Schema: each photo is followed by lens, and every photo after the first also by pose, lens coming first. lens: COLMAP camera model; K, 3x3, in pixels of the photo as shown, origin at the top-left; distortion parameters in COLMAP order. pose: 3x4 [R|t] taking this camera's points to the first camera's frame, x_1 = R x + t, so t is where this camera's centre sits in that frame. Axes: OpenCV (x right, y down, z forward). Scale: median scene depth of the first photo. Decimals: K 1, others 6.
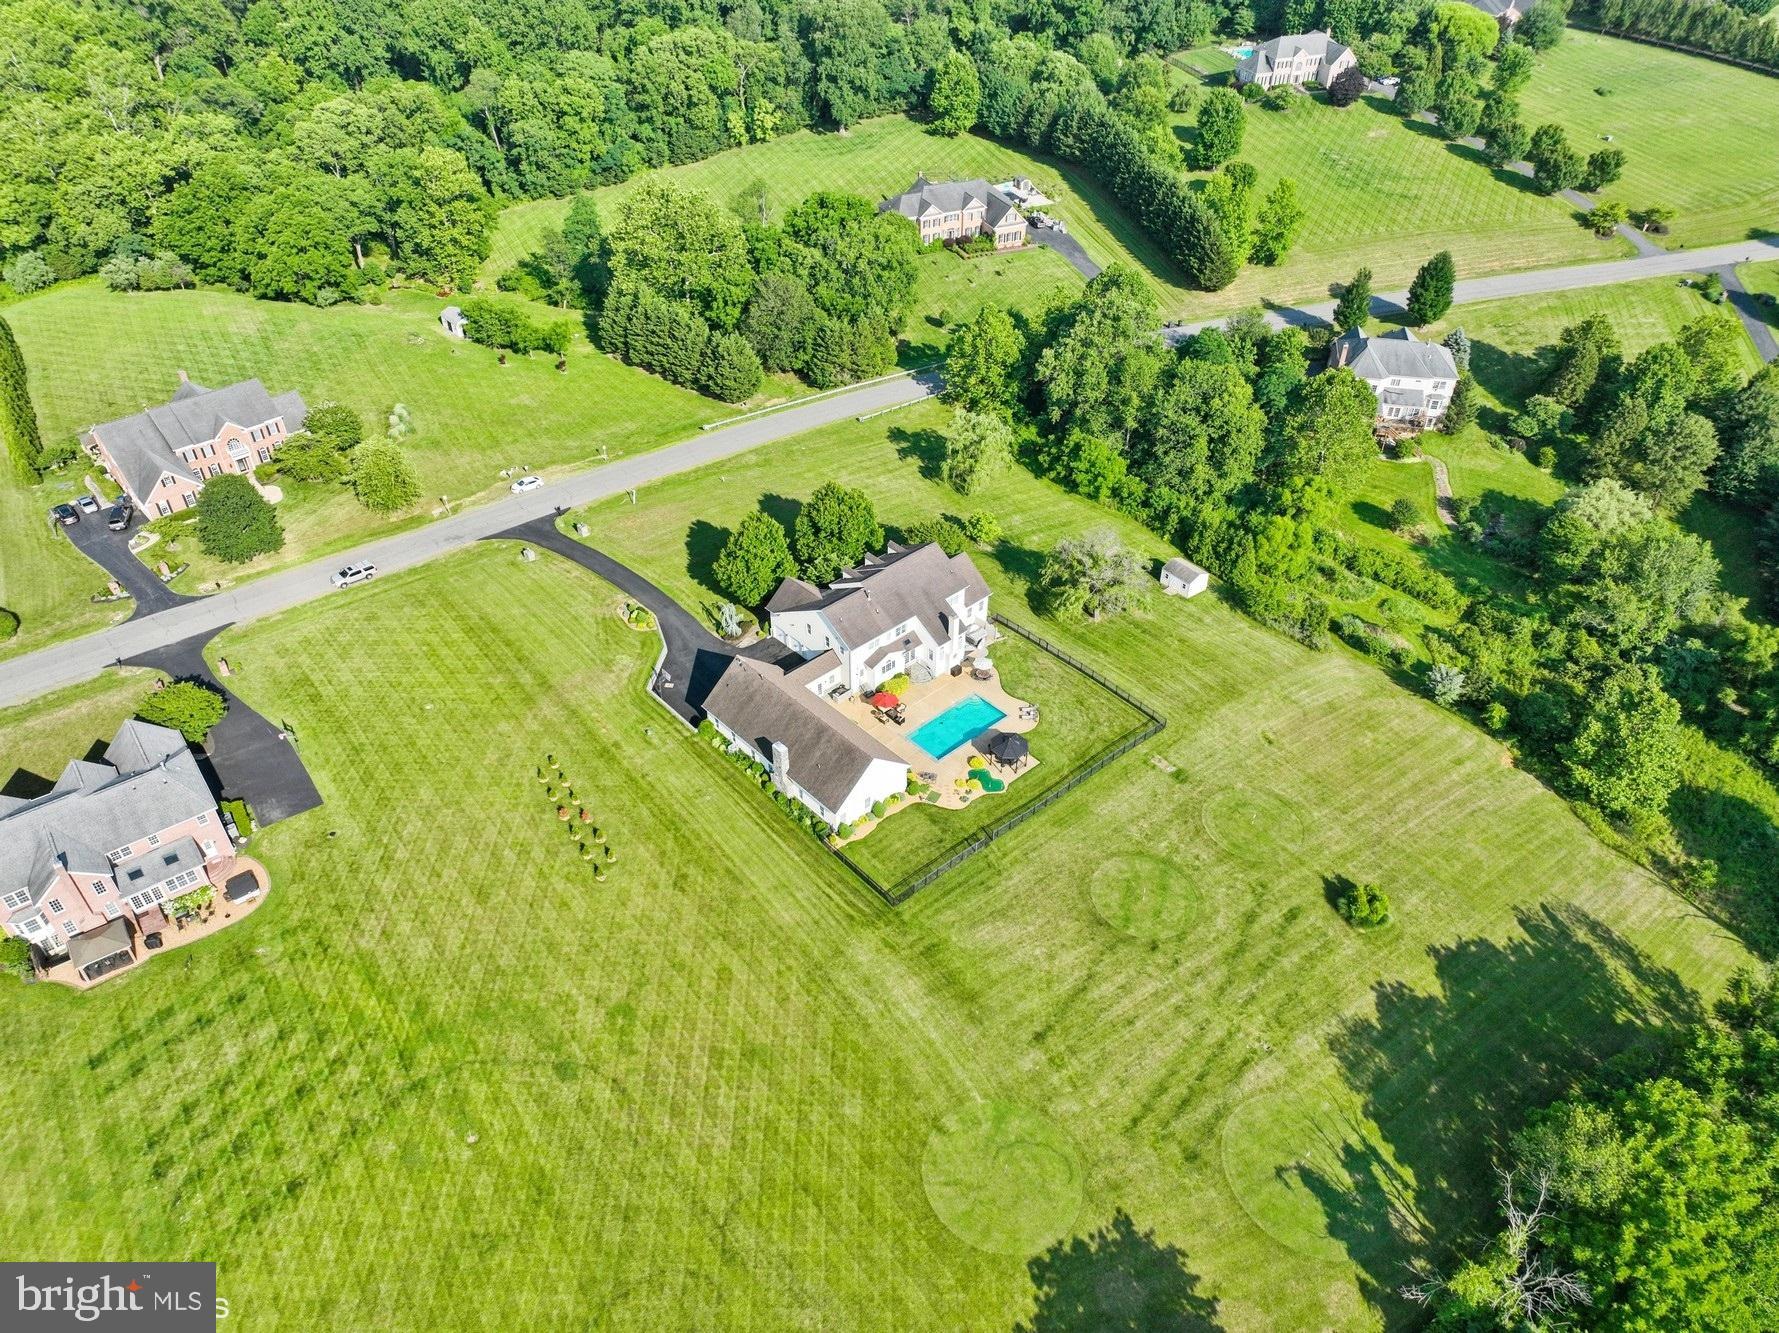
lens RADIAL K [[1252.1, 0, 888.4], [0, 1252.1, 661.2], [0, 0, 1]] dist [-0.004361, 0.023599]
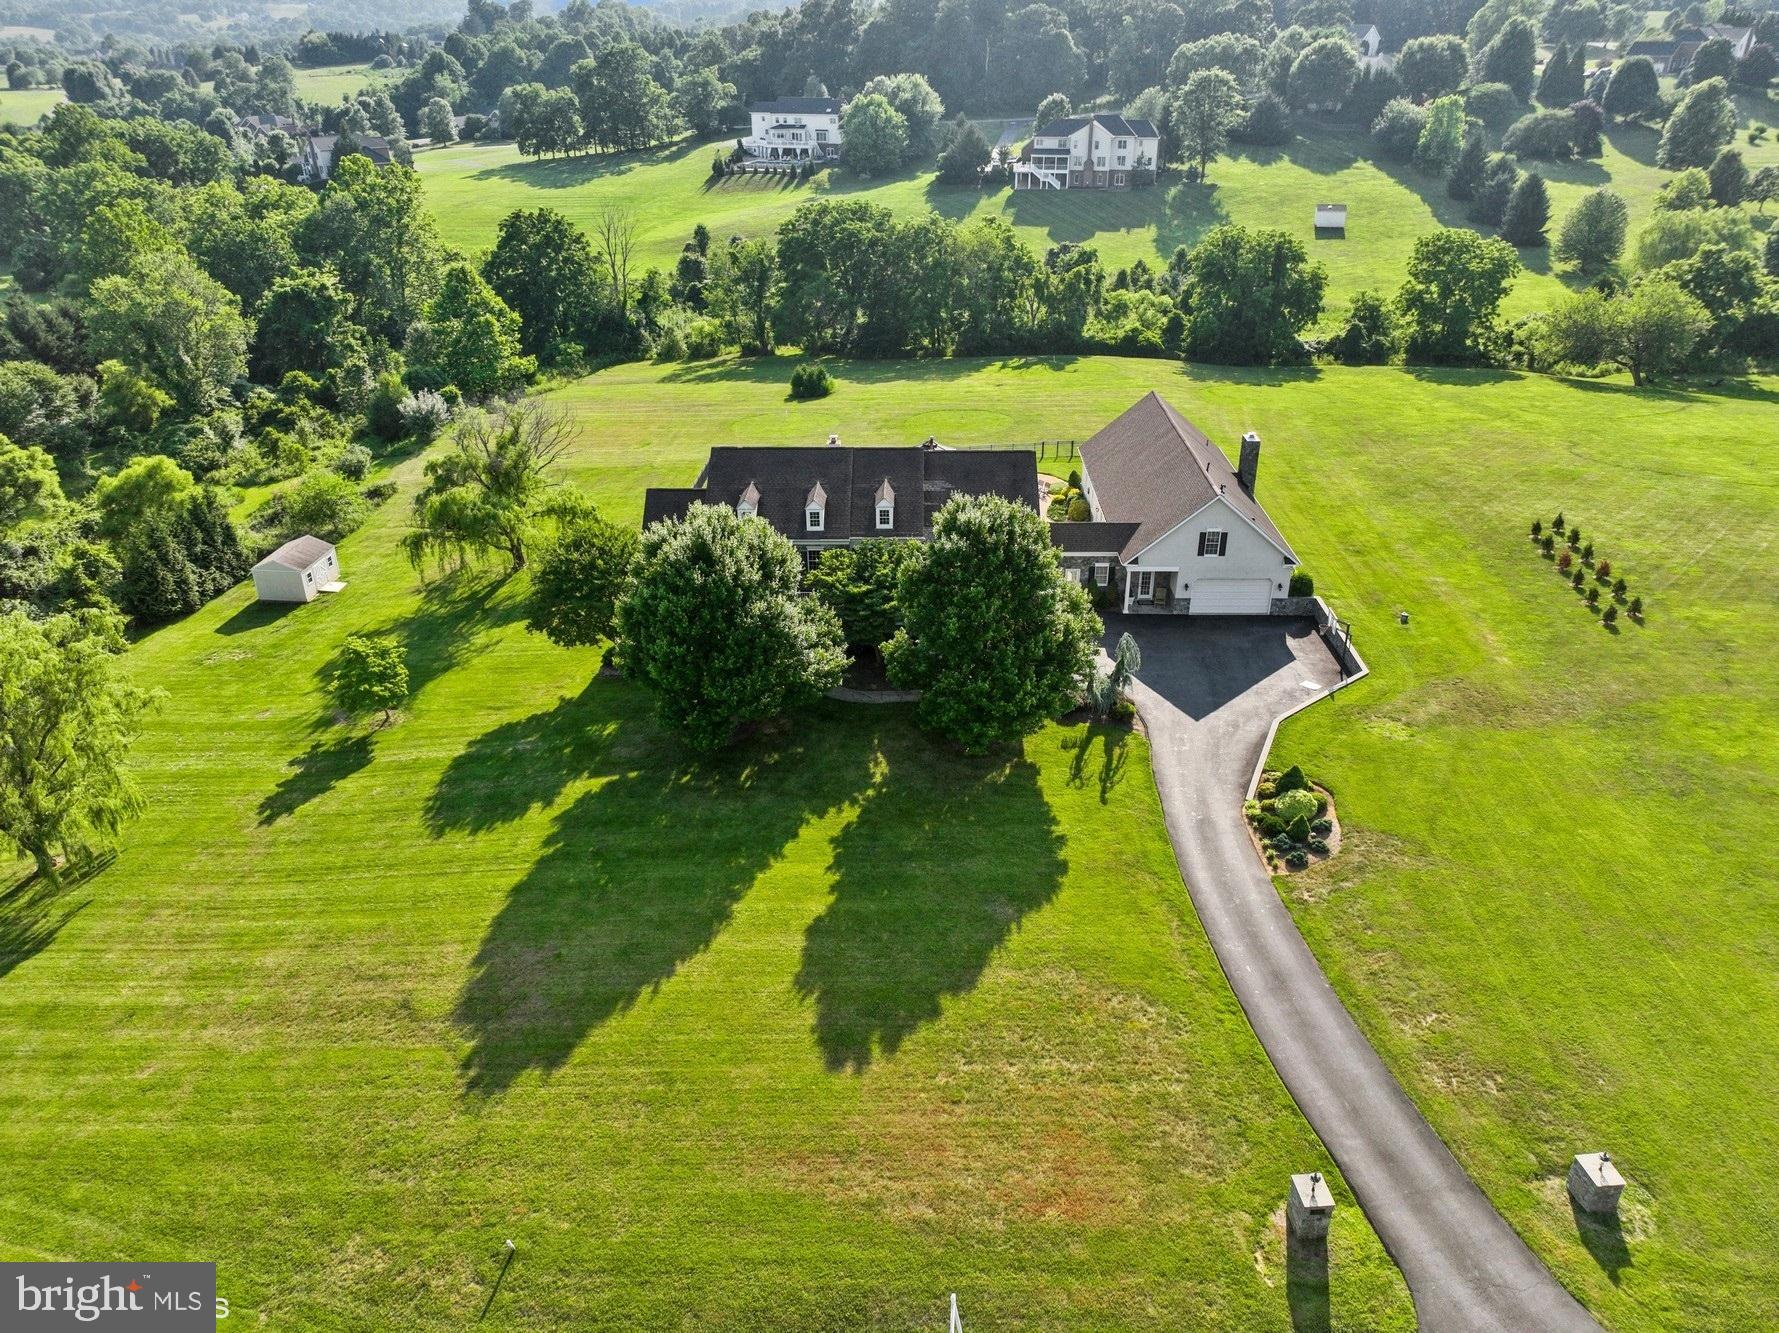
lens RADIAL K [[1222.1, 0, 890.0], [0, 1222.1, 691.8], [0, 0, 1]] dist [0.008960, 0.002461]
pose [[-0.724070, -0.329902, 0.605713, -0.342573], [0.434736, 0.463493, 0.772126, -0.399654], [-0.535470, 0.822398, -0.192181, 1.184121]]
